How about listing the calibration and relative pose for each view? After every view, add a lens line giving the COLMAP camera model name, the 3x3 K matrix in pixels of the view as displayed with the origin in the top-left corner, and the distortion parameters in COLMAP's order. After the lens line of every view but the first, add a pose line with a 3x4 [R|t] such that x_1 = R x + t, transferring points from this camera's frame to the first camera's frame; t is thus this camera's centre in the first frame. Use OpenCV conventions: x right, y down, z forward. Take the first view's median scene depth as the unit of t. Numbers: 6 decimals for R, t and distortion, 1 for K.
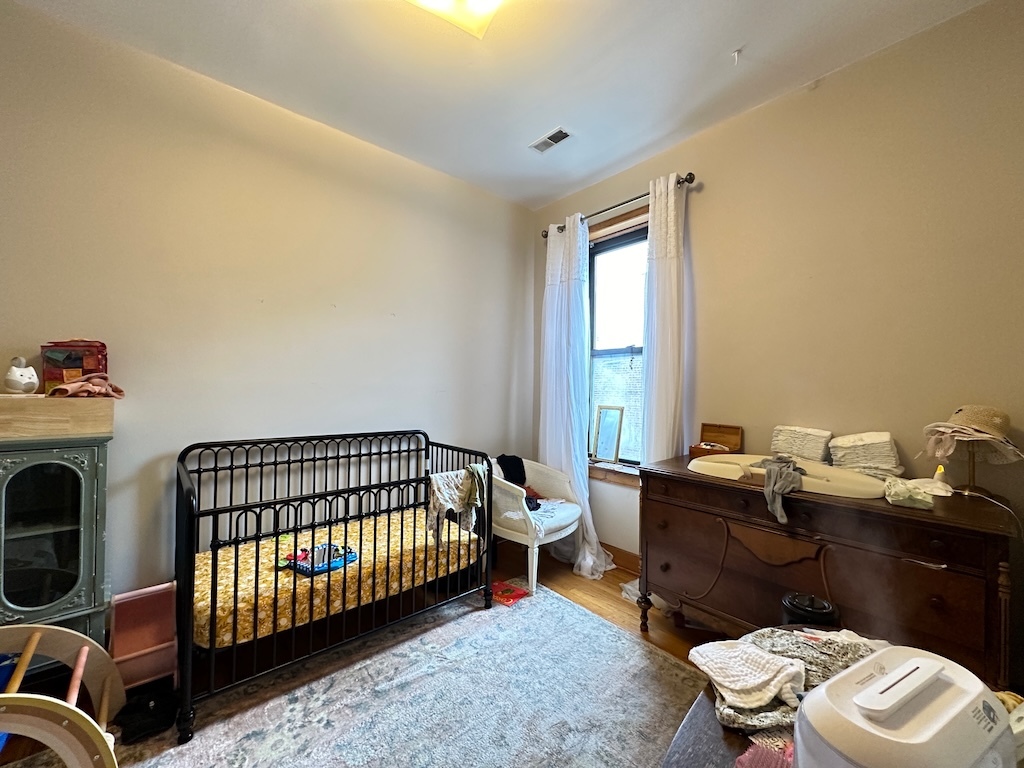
lens RADIAL K [[407.1, 0, 512.0], [0, 407.1, 384.0], [0, 0, 1]] dist [-0.002907, -0.000064]
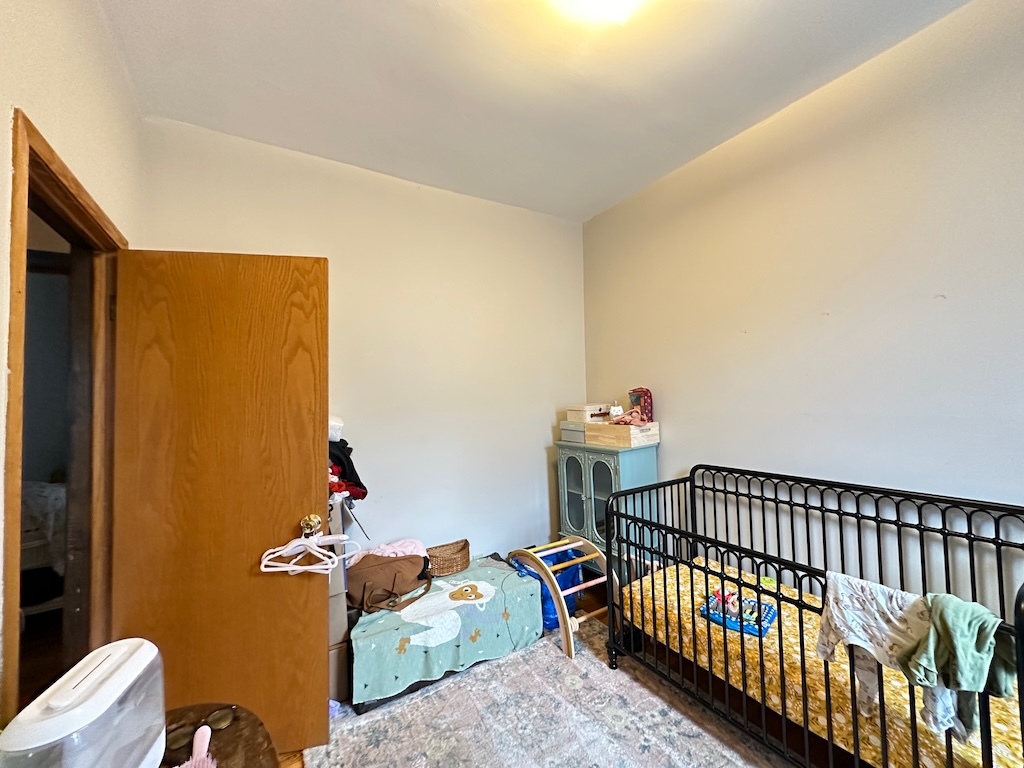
lens RADIAL K [[407.1, 0, 512.0], [0, 407.1, 384.0], [0, 0, 1]] dist [-0.002907, -0.000064]
pose [[-0.159665, -0.046105, -0.986094, 0.609958], [0.035336, 0.998002, -0.052383, -0.056640], [0.986539, -0.043208, -0.157717, 0.767902]]
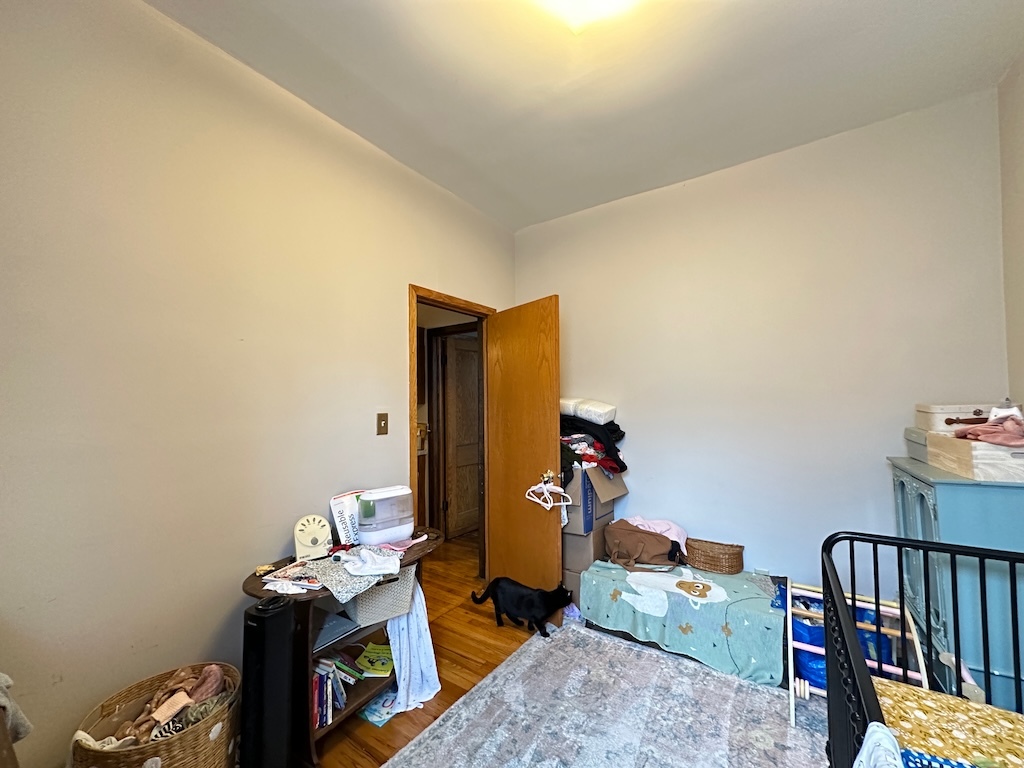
lens RADIAL K [[407.1, 0, 512.0], [0, 407.1, 384.0], [0, 0, 1]] dist [-0.002907, -0.000064]
pose [[-0.965748, -0.010393, -0.259273, 0.221486], [0.002197, 0.998834, -0.048220, -0.050186], [0.259472, -0.047138, -0.964599, 1.518849]]
